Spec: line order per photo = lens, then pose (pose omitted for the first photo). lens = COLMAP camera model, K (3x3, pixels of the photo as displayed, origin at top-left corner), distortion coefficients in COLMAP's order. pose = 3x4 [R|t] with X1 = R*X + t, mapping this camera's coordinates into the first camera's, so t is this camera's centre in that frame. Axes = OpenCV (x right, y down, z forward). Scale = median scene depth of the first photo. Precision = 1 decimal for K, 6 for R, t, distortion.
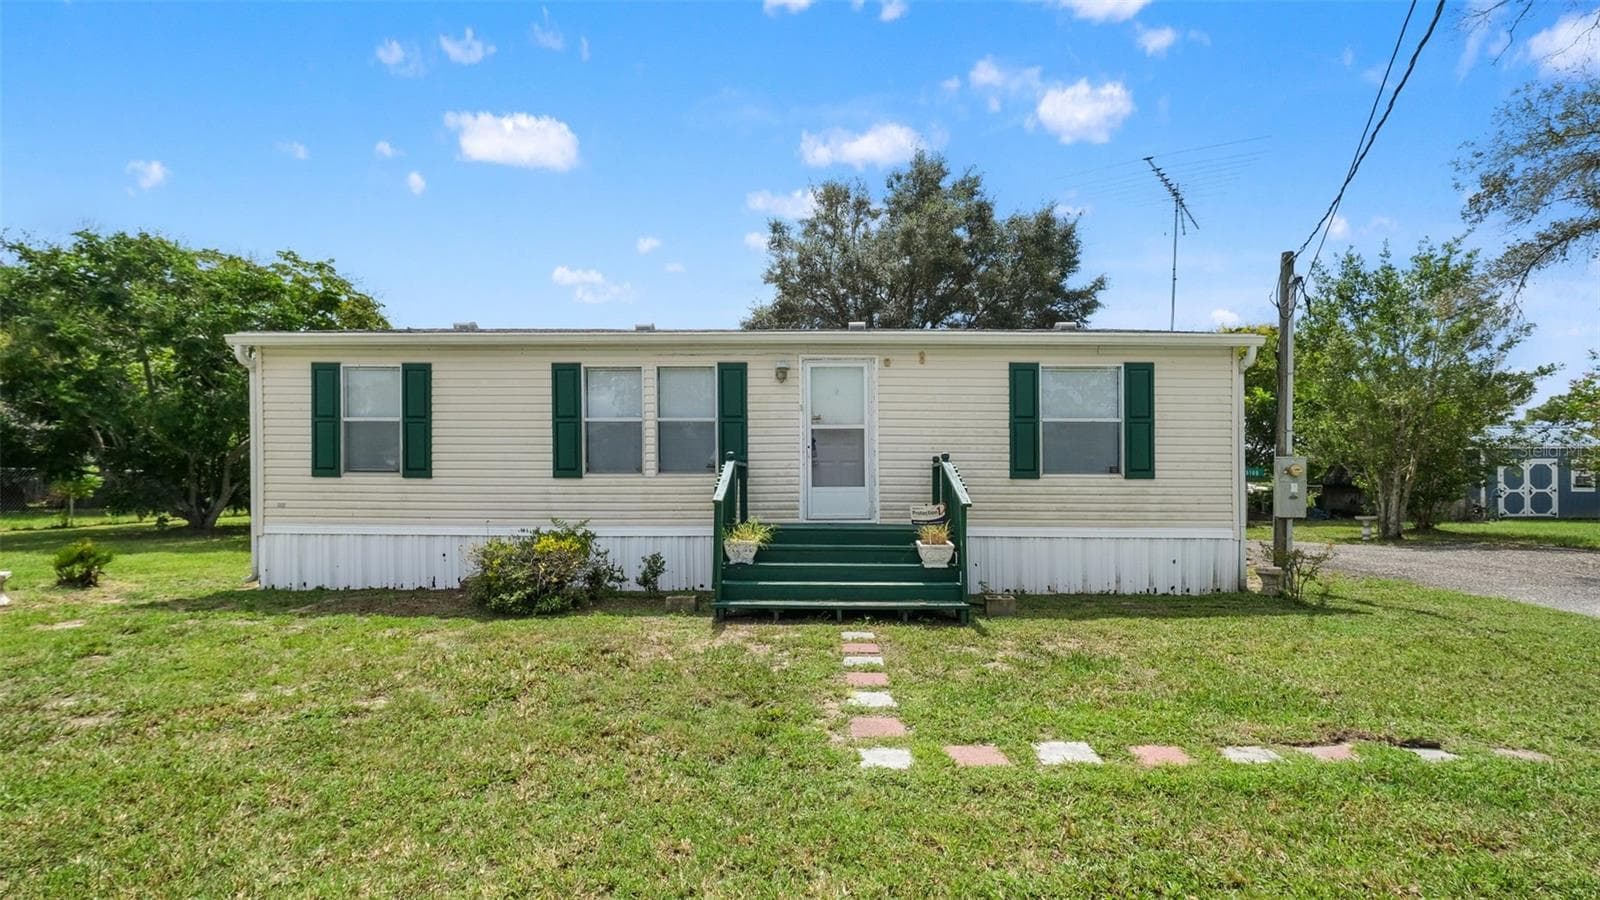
lens RADIAL K [[724.1, 0, 815.3], [0, 724.1, 470.9], [0, 0, 1]] dist [0.000857, 0.000026]
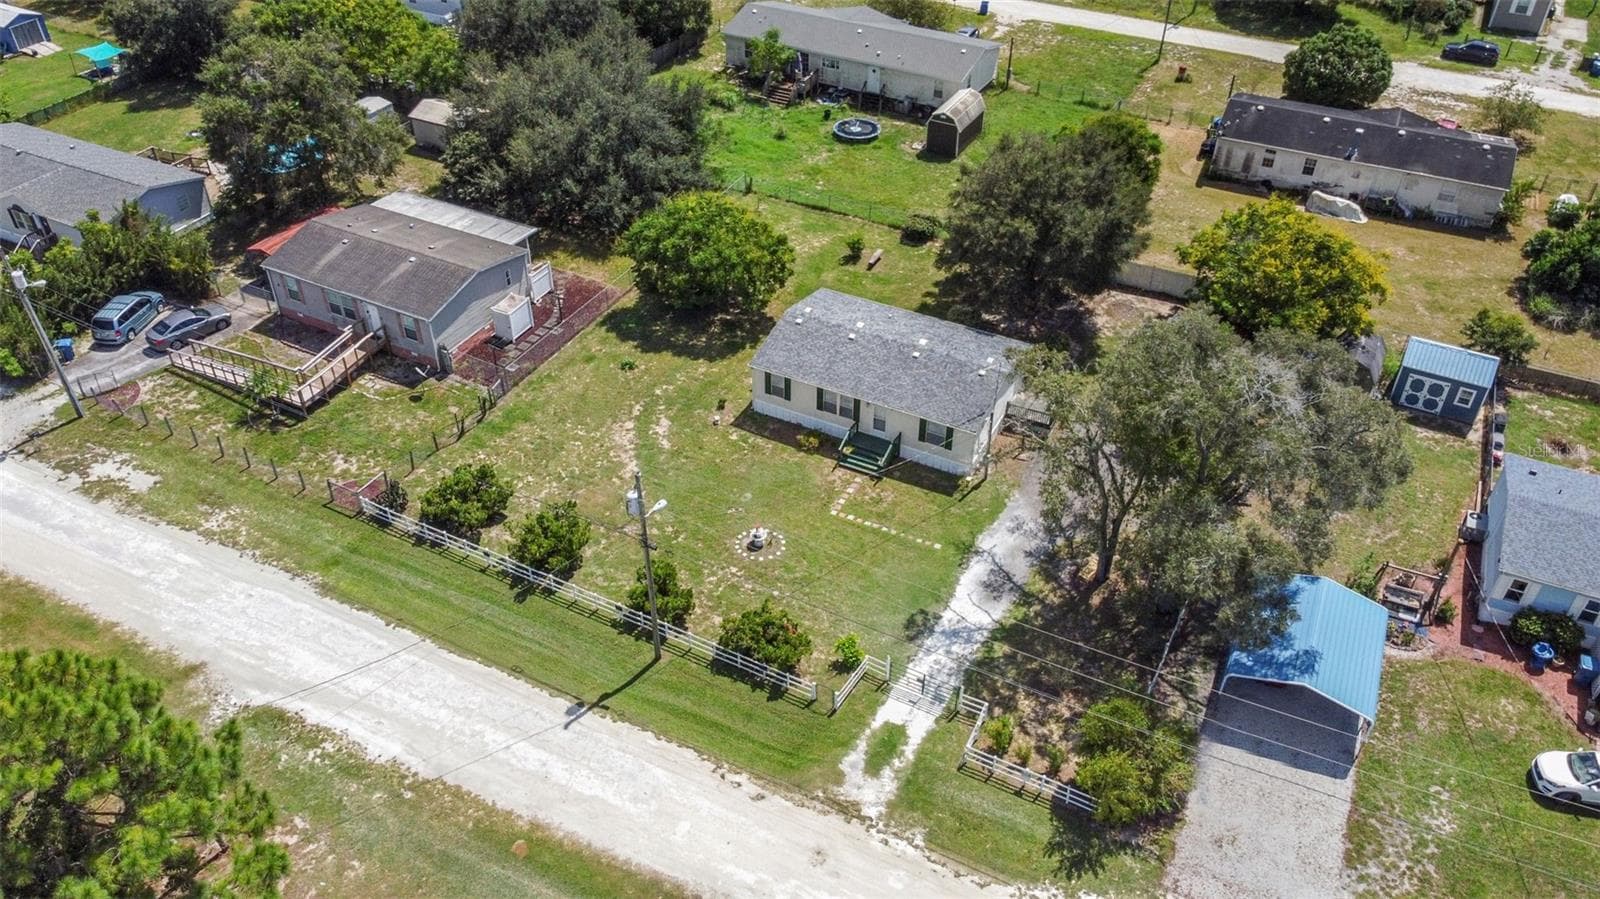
lens RADIAL K [[1227.9, 0, 787.4], [0, 1227.9, 438.1], [0, 0, 1]] dist [-0.000264, -0.012589]
pose [[0.889018, 0.274323, -0.366598, 2.123337], [0.012948, 0.785272, 0.619015, -4.242337], [0.457690, -0.555062, 0.694569, -4.079075]]
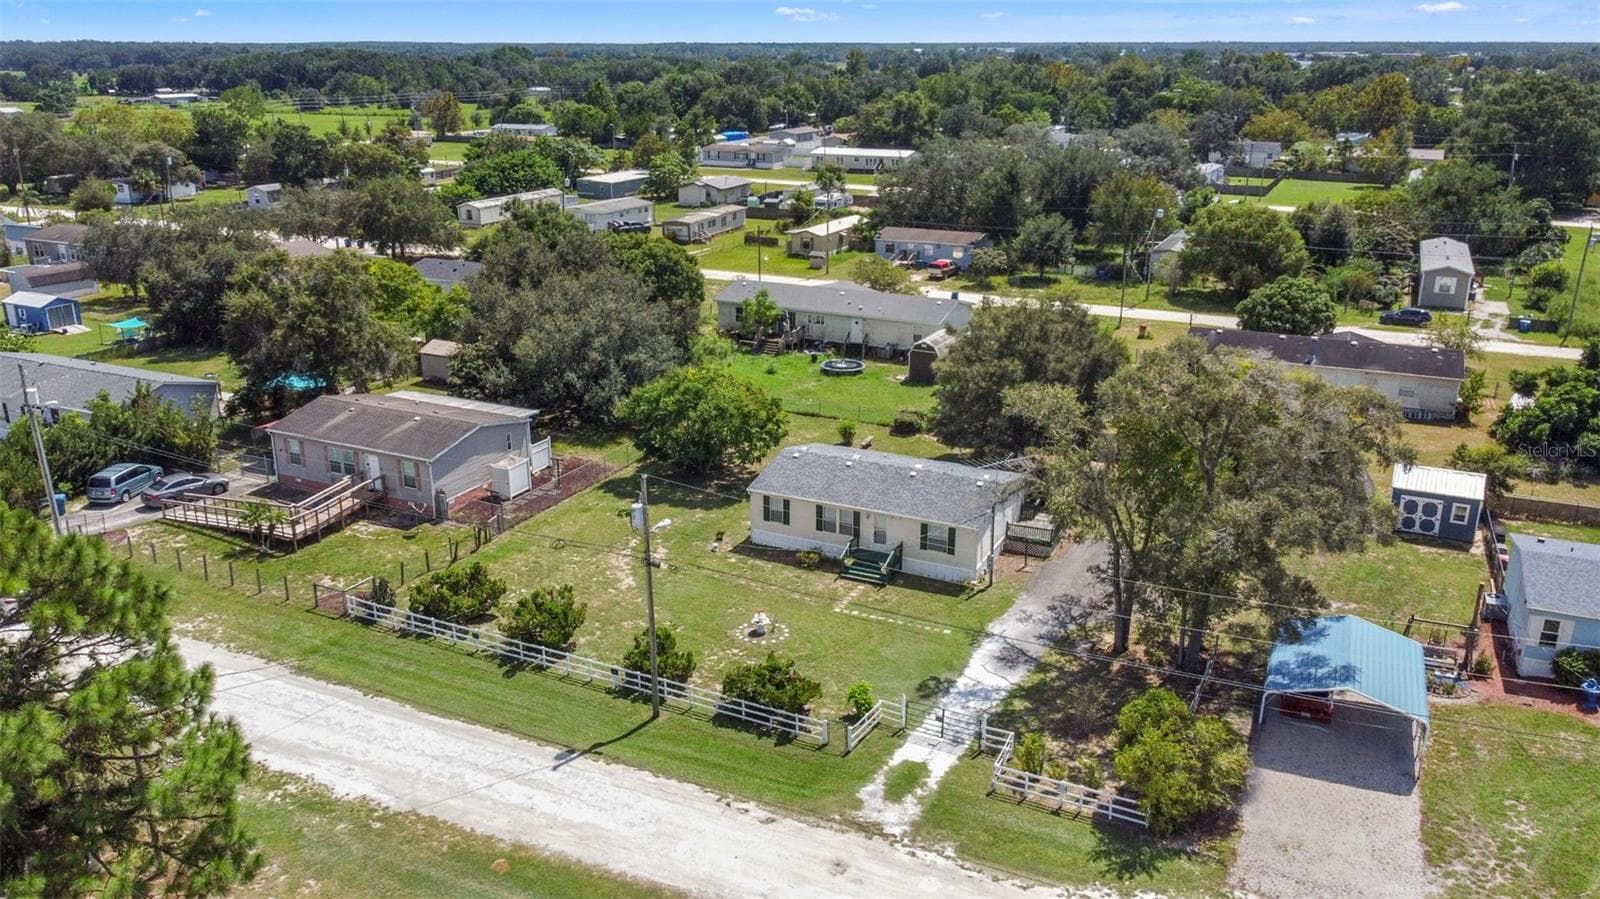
lens RADIAL K [[1227.9, 0, 787.6], [0, 1227.9, 434.9], [0, 0, 1]] dist [-0.000264, -0.012589]
pose [[0.898456, 0.123343, -0.421382, 2.378784], [0.014728, 0.950723, 0.309691, -2.687269], [0.438816, -0.284450, 0.852367, -4.897623]]
